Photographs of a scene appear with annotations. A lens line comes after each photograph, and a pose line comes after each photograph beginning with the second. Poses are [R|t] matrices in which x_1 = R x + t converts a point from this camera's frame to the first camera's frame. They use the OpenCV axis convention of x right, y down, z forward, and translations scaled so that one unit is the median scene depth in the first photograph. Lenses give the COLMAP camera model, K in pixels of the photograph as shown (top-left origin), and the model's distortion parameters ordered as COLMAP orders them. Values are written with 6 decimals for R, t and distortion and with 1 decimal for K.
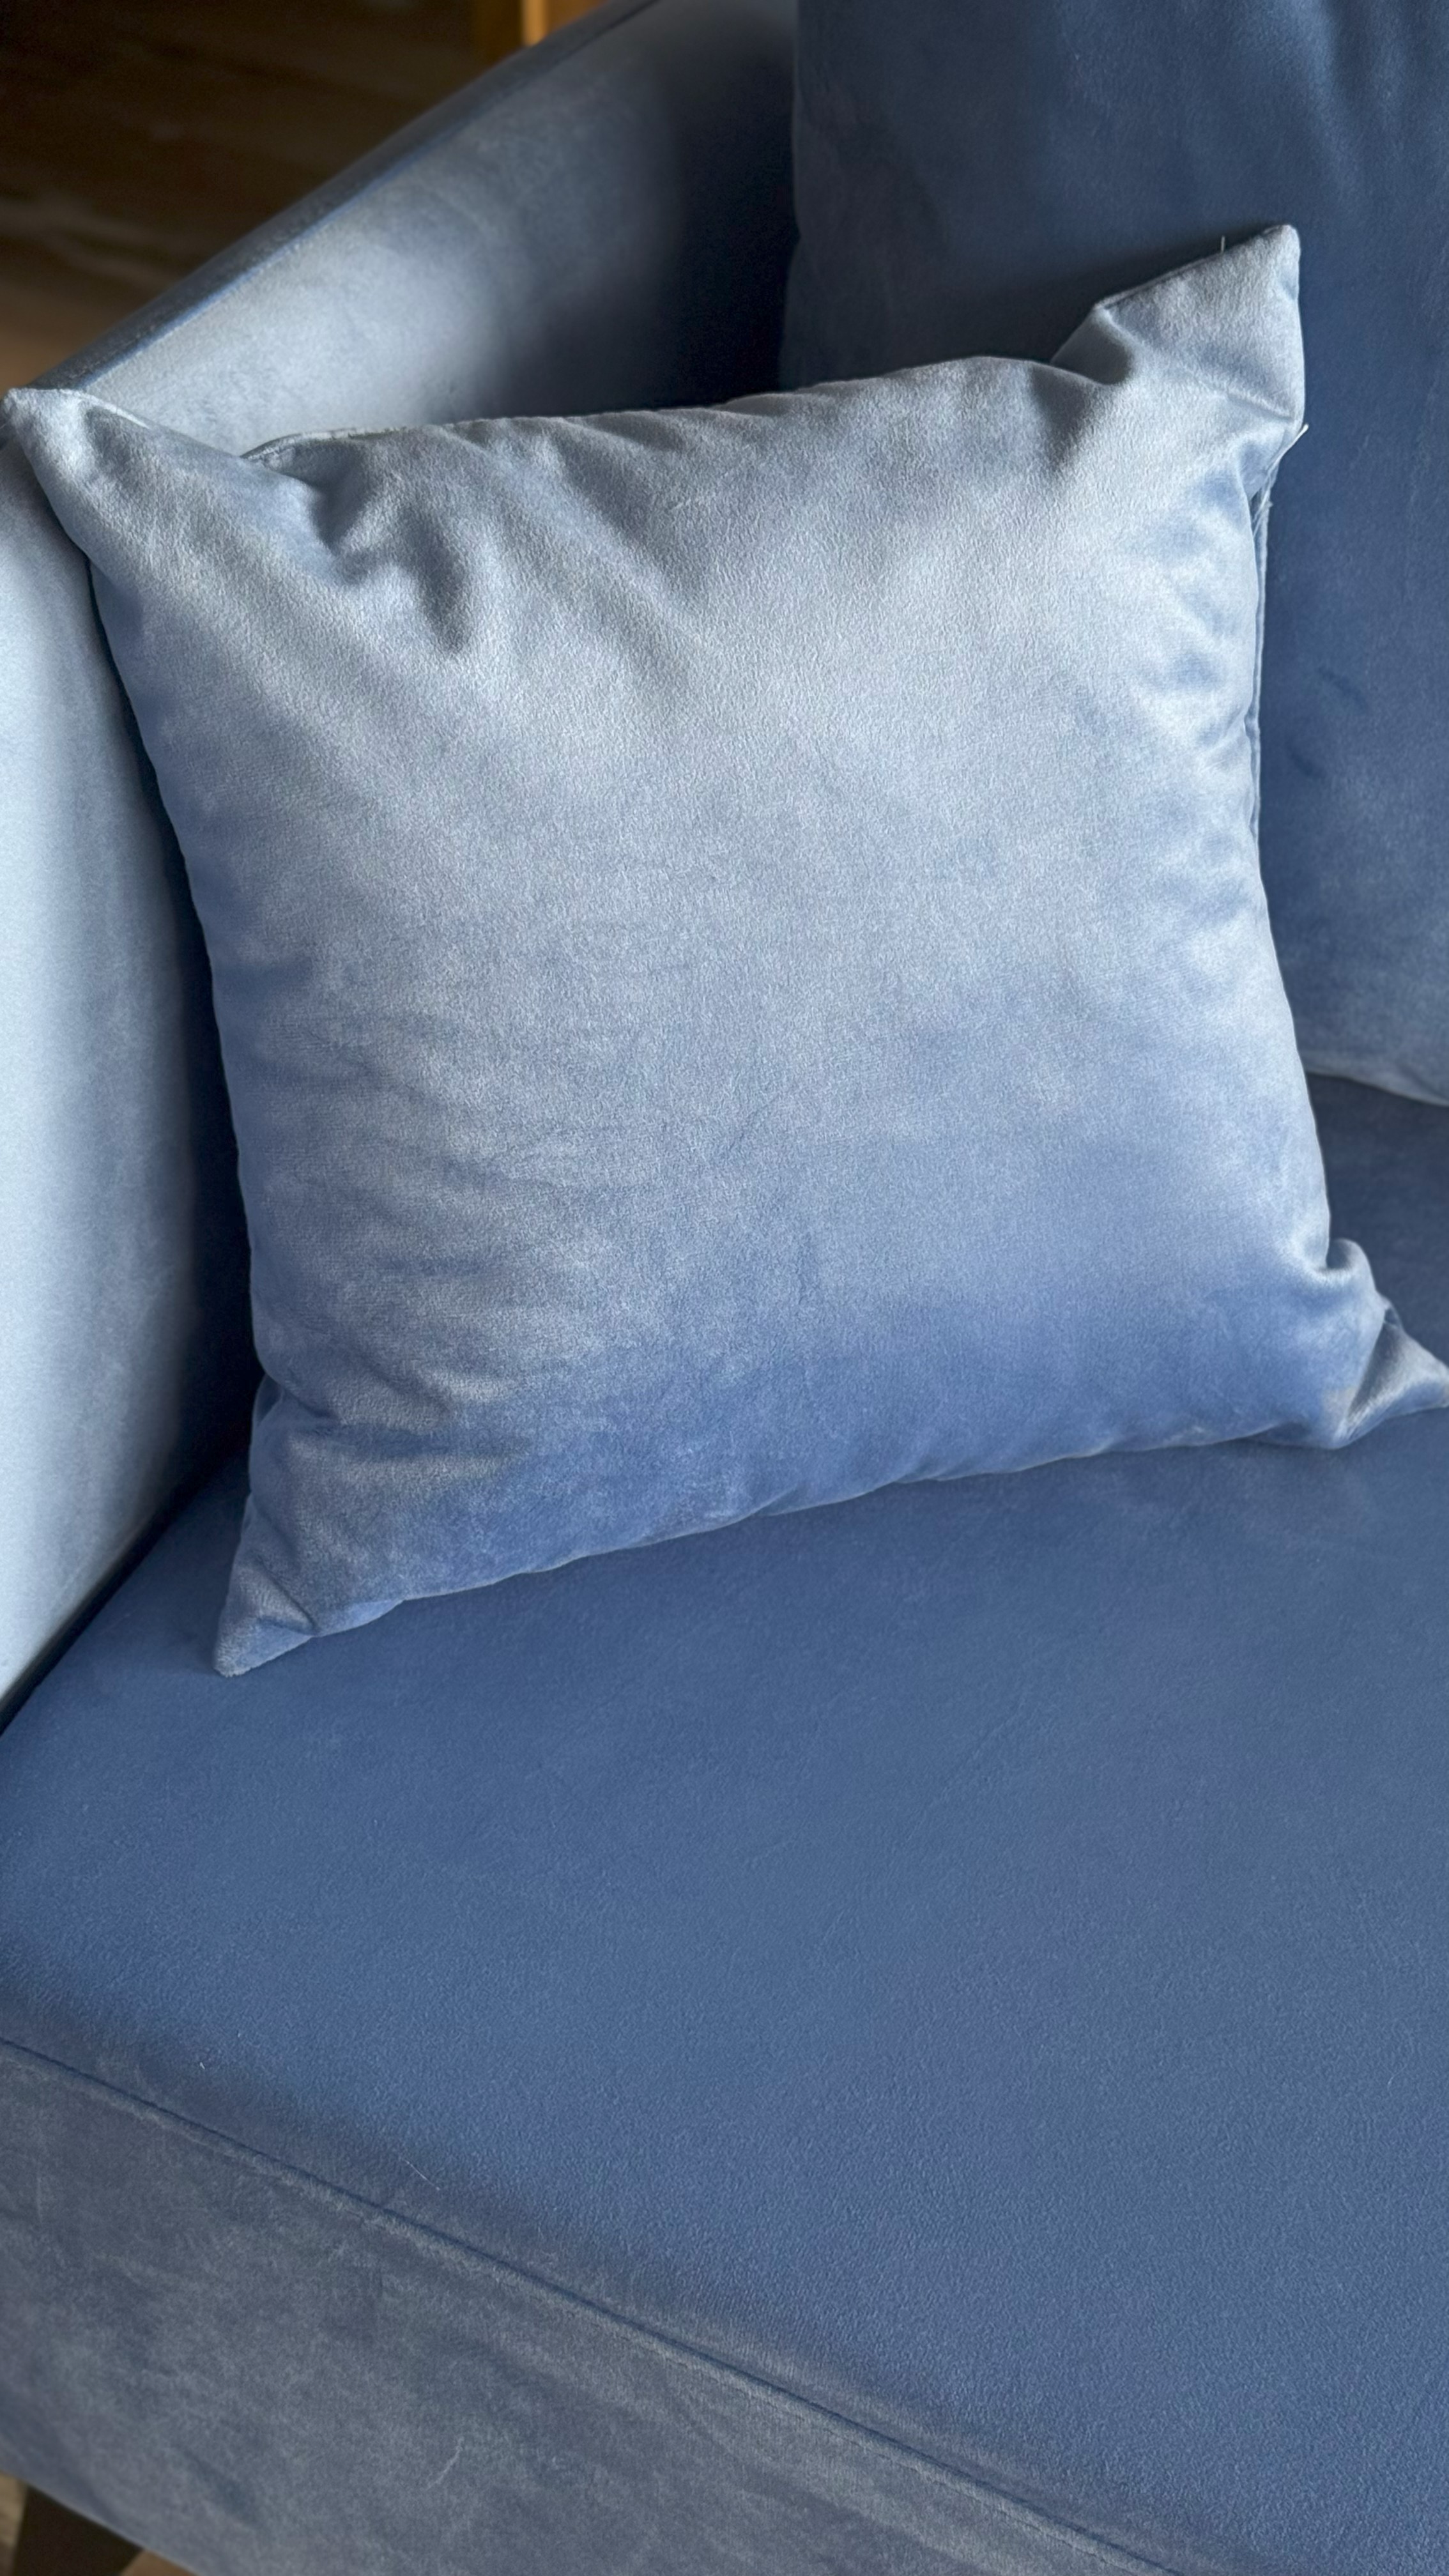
lens RADIAL K [[3543.1, 0, 715.5], [0, 3543.1, 1295.8], [0, 0, 1]] dist [0.079241, 0.000000]
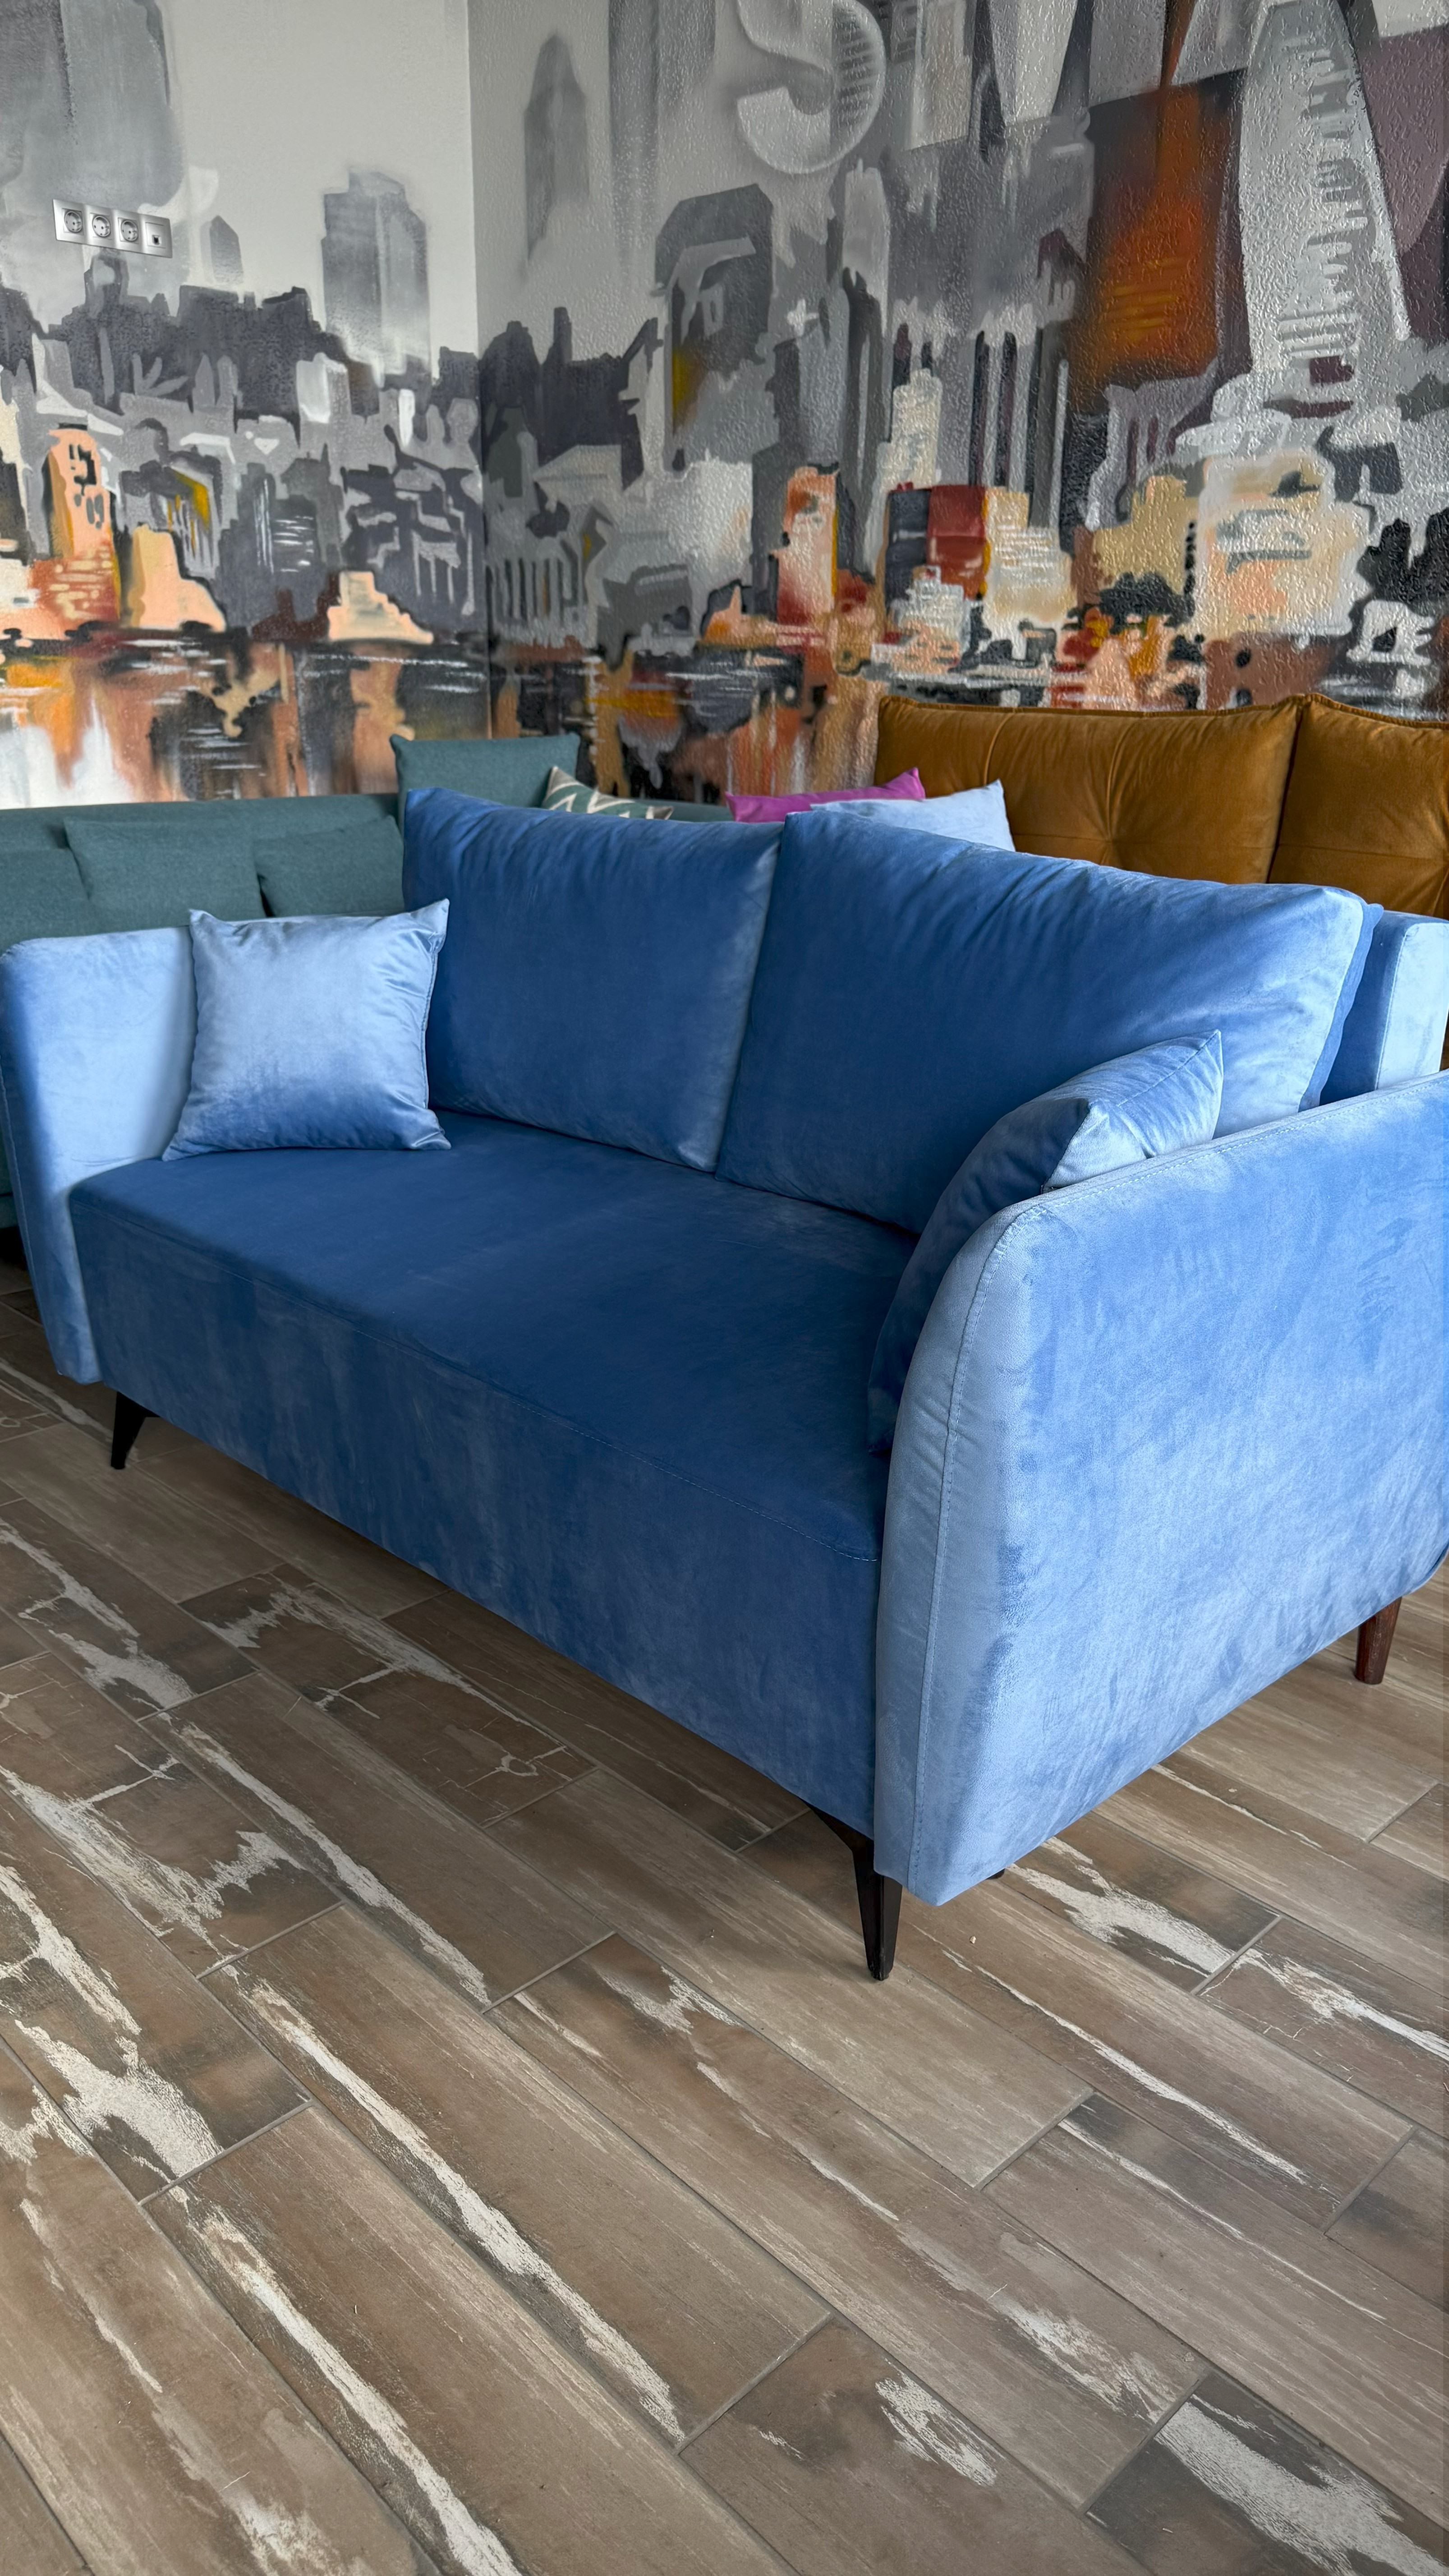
lens RADIAL K [[1816.0, 0, 720.8], [0, 1816.0, 1303.5], [0, 0, 1]] dist [0.038121, -0.052761]
pose [[0.944124, 0.090494, -0.316925, 1.366654], [-0.203825, 0.915956, -0.345659, 0.985886], [0.259009, 0.390942, 0.883221, -0.849242]]
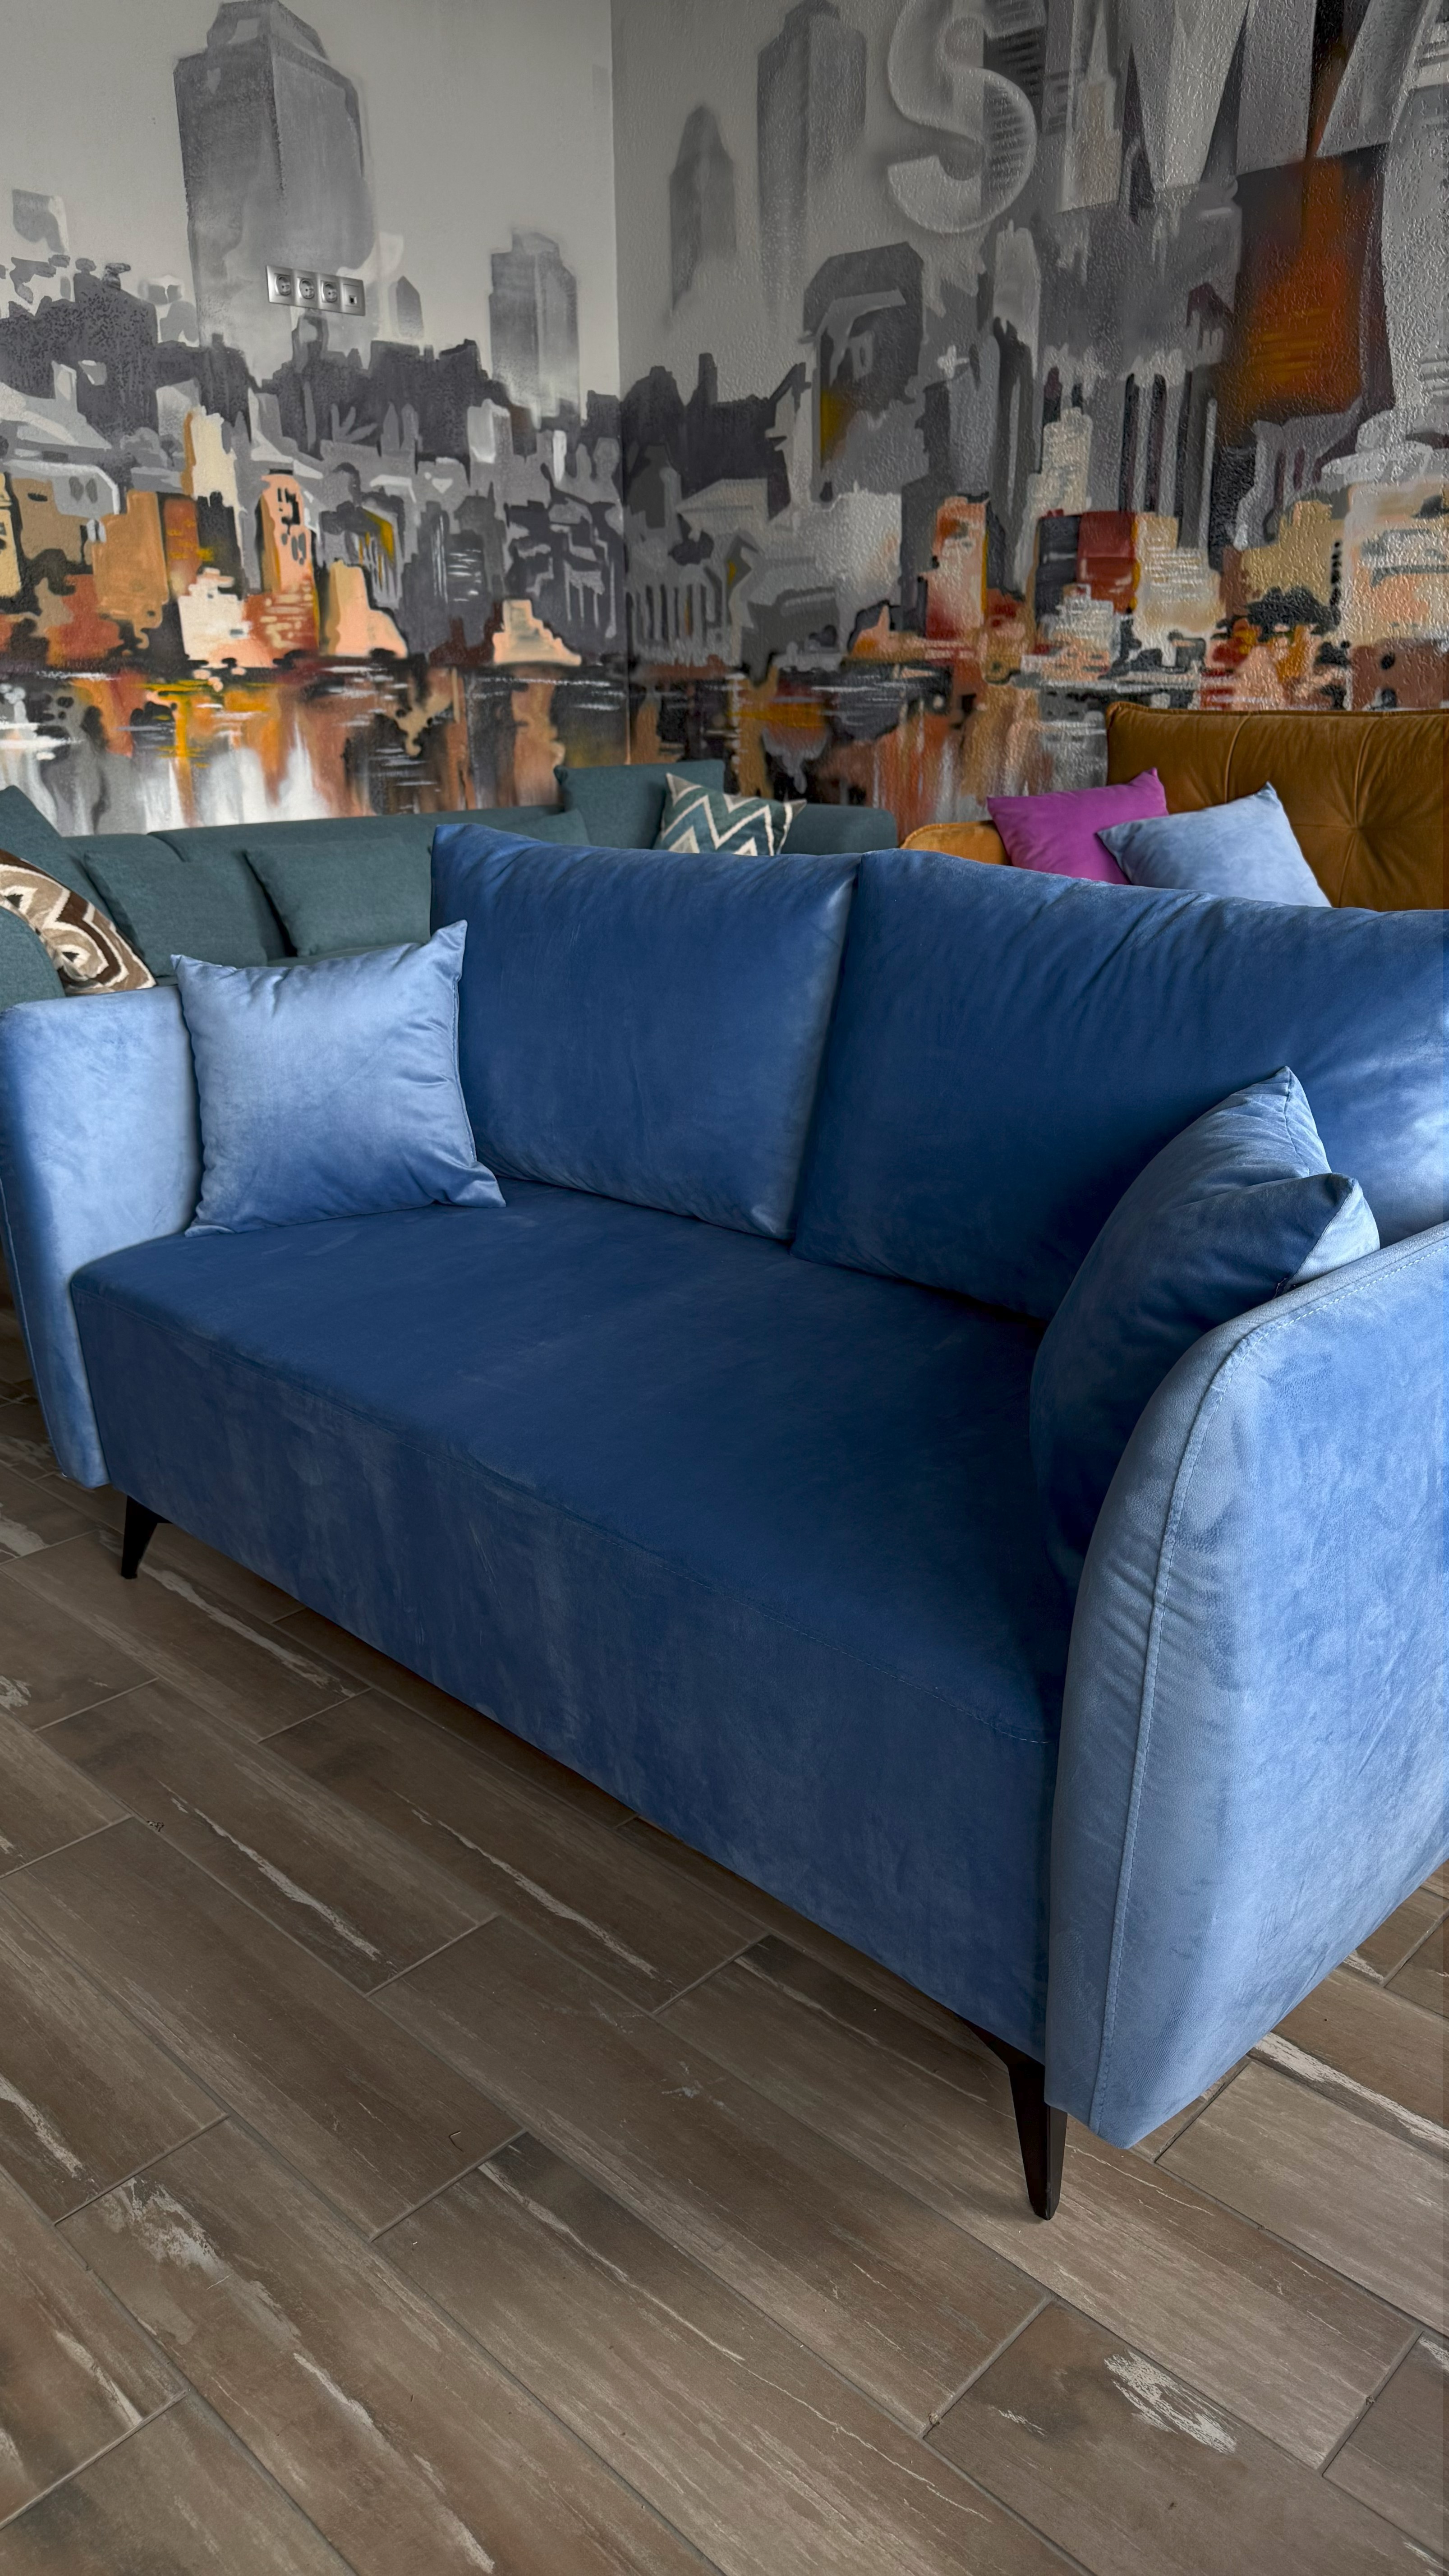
lens RADIAL K [[1816.0, 0, 726.9], [0, 1816.0, 1299.9], [0, 0, 1]] dist [0.038121, -0.052761]
pose [[0.955399, 0.057918, -0.289582, 0.910523], [-0.164804, 0.918252, -0.360073, 1.385148], [0.245055, 0.391738, 0.886843, -1.318694]]
